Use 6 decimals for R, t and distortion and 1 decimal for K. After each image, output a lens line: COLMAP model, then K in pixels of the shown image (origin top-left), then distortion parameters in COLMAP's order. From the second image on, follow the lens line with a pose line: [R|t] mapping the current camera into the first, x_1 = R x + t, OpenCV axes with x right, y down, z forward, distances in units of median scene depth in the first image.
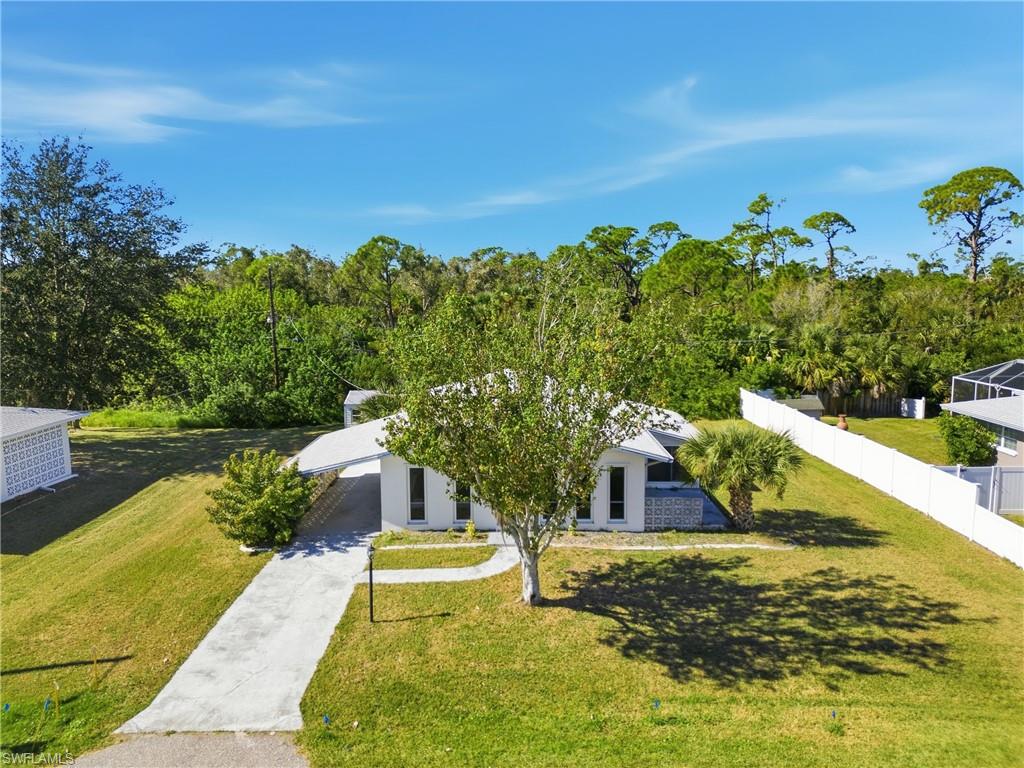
lens RADIAL K [[715.8, 0, 512.0], [0, 715.8, 384.0], [0, 0, 1]] dist [0.082770, -0.081979]
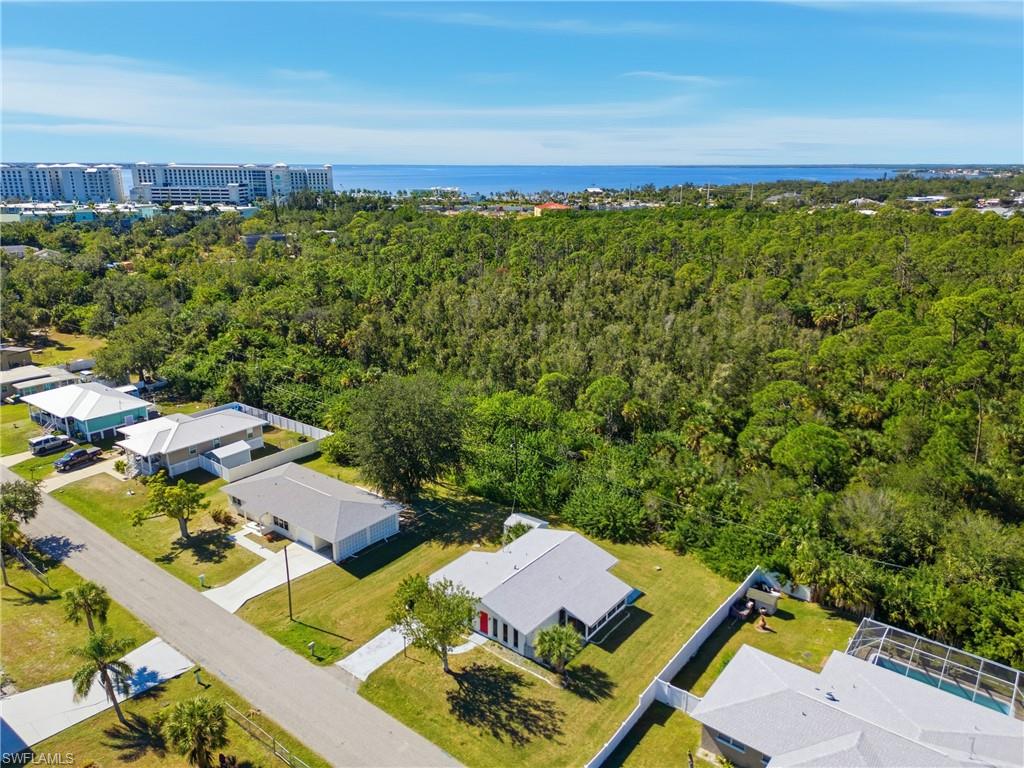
lens RADIAL K [[715.8, 0, 512.0], [0, 715.8, 384.0], [0, 0, 1]] dist [0.082770, -0.081979]
pose [[0.783541, 0.183896, -0.593503, 1.799775], [-0.091213, 0.978893, 0.182890, -1.444888], [0.614609, -0.089167, 0.783776, -1.127307]]
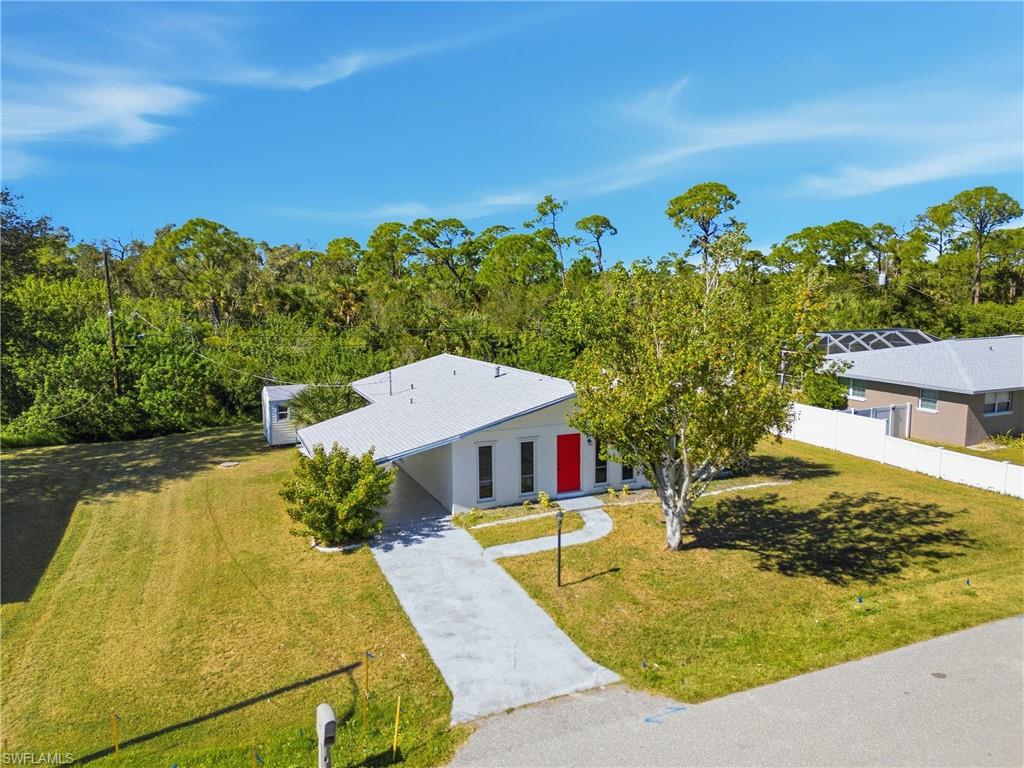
lens RADIAL K [[723.5, 0, 513.1], [0, 723.5, 355.4], [0, 0, 1]] dist [0.092508, -0.090529]
pose [[0.918660, -0.041150, 0.392899, -0.588904], [0.056502, 0.998021, -0.027583, 0.026385], [-0.390987, 0.047539, 0.919168, 0.060380]]
